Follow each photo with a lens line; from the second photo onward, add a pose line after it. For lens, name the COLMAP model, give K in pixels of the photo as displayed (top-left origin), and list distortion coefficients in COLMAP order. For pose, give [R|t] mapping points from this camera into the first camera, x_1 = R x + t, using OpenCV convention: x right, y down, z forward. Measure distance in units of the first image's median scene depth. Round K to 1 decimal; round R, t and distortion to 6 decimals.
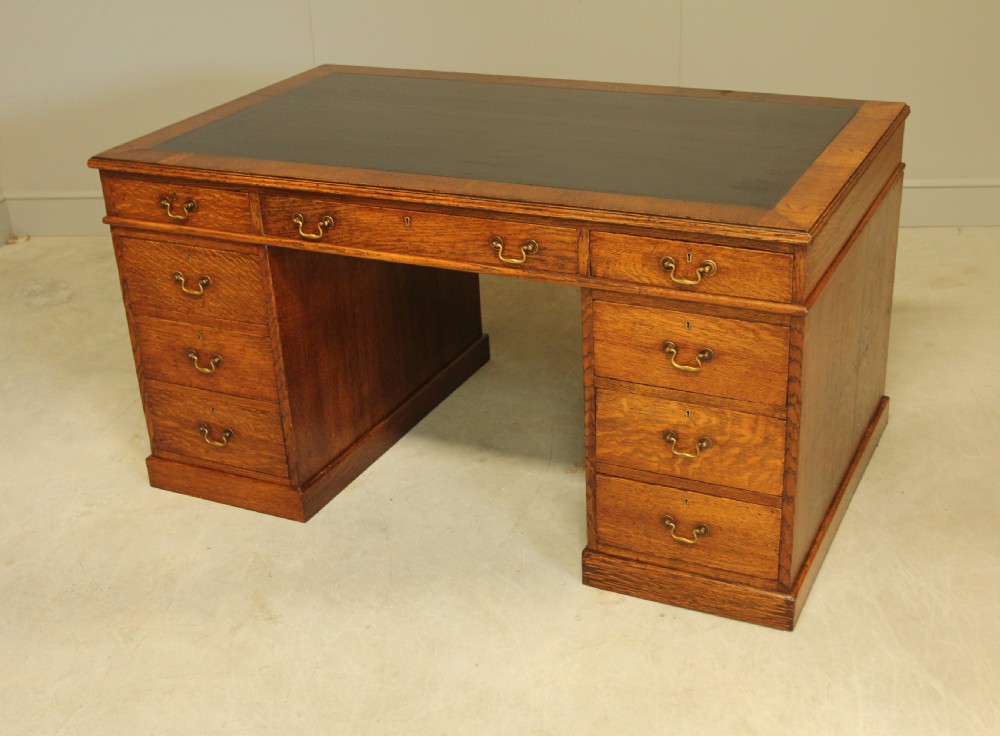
lens RADIAL K [[1302.0, 0, 545.1], [0, 1302.0, 369.3], [0, 0, 1]] dist [-0.007685, -0.197874]
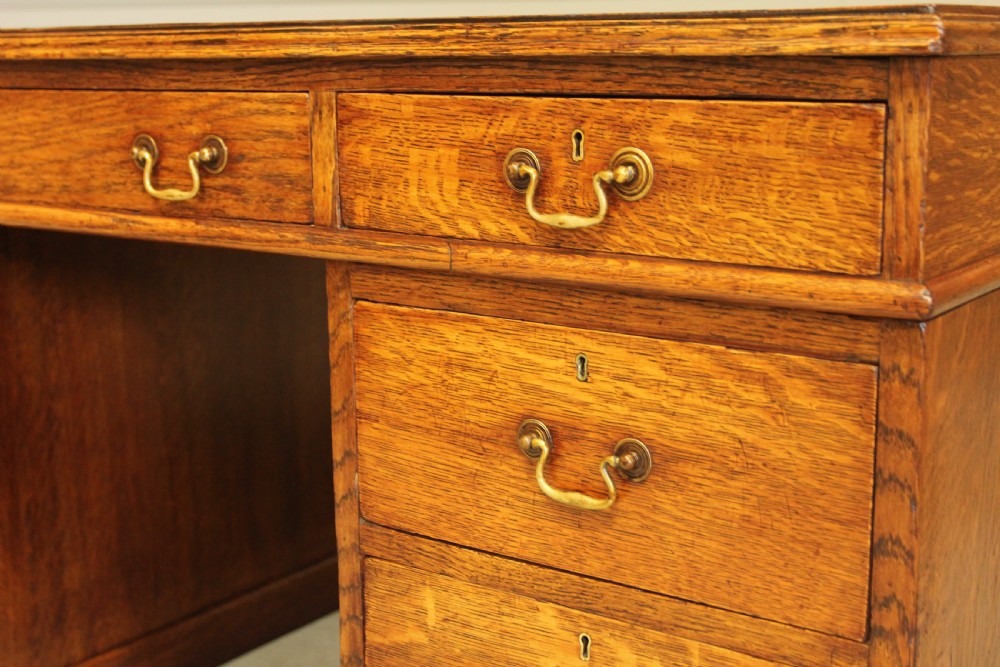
lens RADIAL K [[1466.7, 0, 500.0], [0, 1466.7, 333.5], [0, 0, 1]] dist [-0.008533, 0.018620]
pose [[0.979276, 0.062025, -0.192798, 0.150865], [-0.105387, 0.968975, -0.223566, 0.041702], [0.172949, 0.239251, 0.955430, 0.591565]]
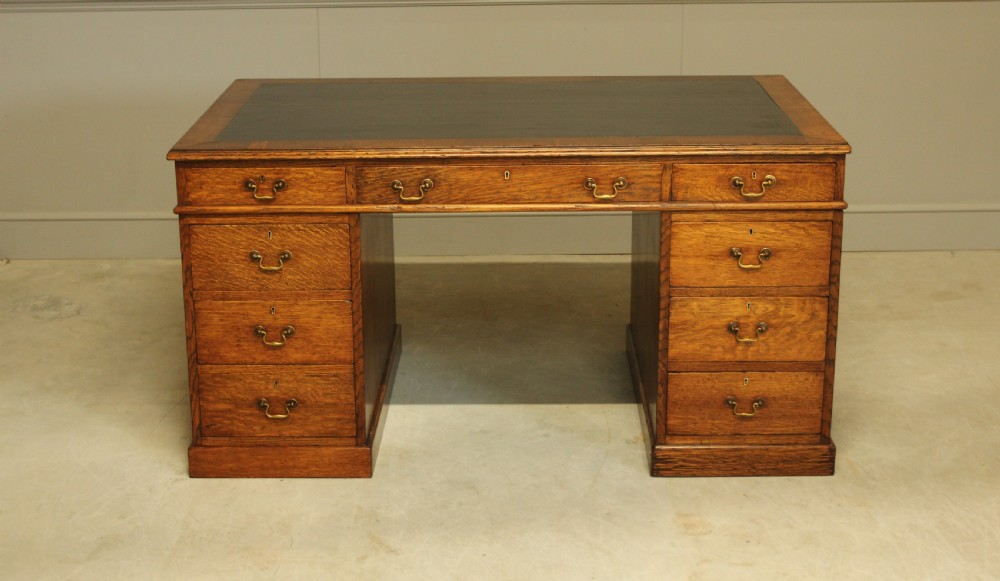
lens RADIAL K [[1595.0, 0, 500.0], [0, 1595.0, 290.5], [0, 0, 1]] dist [-0.018298, -0.067717]
pose [[0.915667, -0.091201, 0.391453, -0.689254], [0.149076, 0.981513, -0.120039, 0.163489], [-0.373269, 0.168272, 0.912335, -0.310034]]
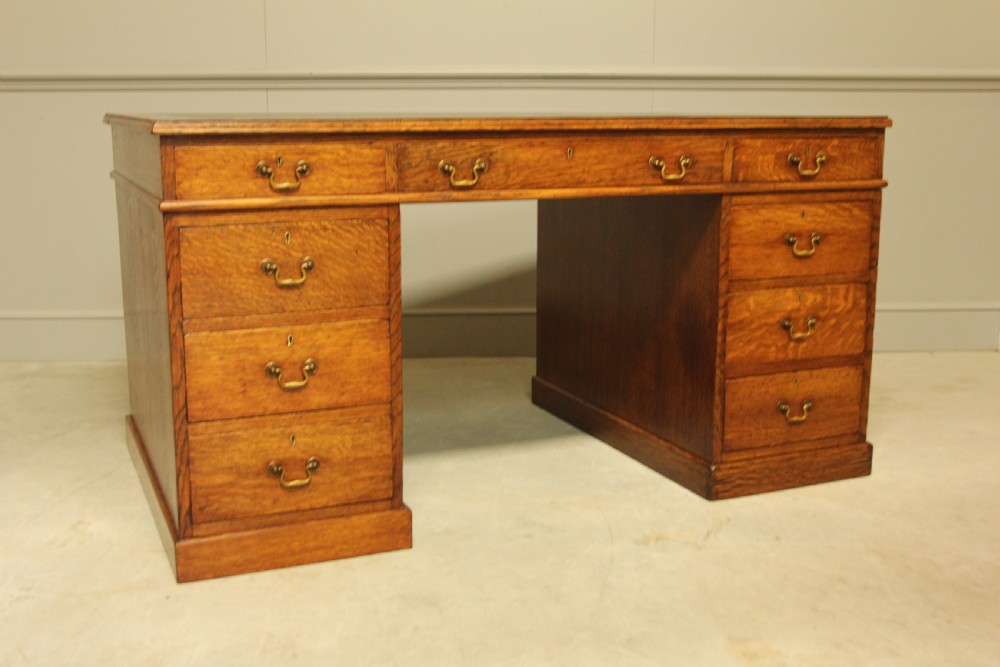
lens RADIAL K [[1141.2, 0, 500.0], [0, 1141.2, 333.5], [0, 0, 1]] dist [-0.031573, -0.005393]
pose [[0.677367, -0.103449, 0.728335, -0.791496], [0.294186, 0.945542, -0.139300, 0.123497], [-0.674262, 0.308623, 0.670912, 0.488212]]
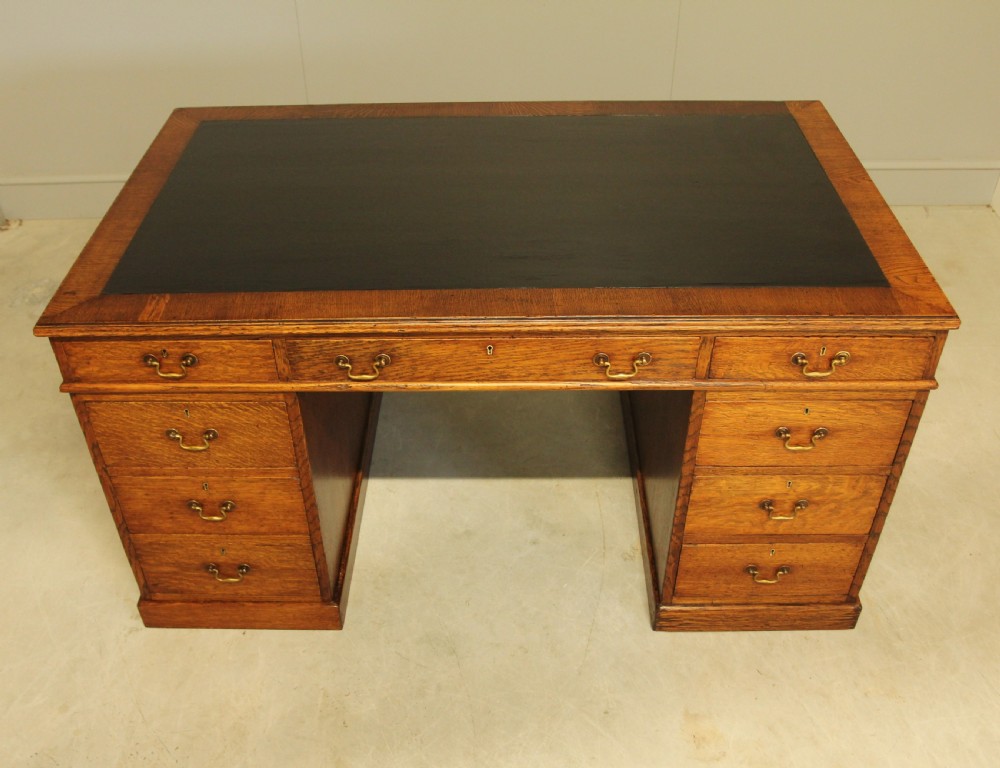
lens RADIAL K [[988.2, 0, 478.9], [0, 988.2, 424.7], [0, 0, 1]] dist [-0.084846, 0.020951]
pose [[0.921056, -0.236272, 0.309567, -0.329852], [0.154657, 0.951473, 0.266046, -0.243064], [-0.357404, -0.197166, 0.912901, 0.380647]]
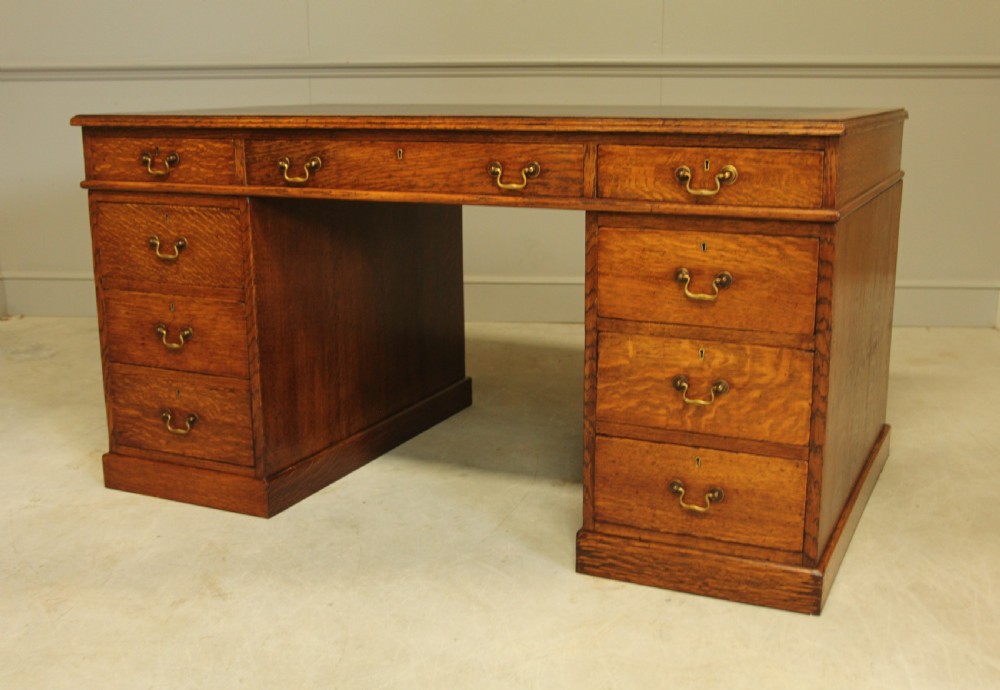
lens RADIAL K [[1148.5, 0, 525.9], [0, 1148.5, 339.6], [0, 0, 1]] dist [-0.040136, -0.021184]
pose [[0.999457, 0.030219, 0.013173, -0.021650], [-0.026644, 0.975809, -0.216993, 0.193101], [-0.019411, 0.216524, 0.976084, 0.218770]]
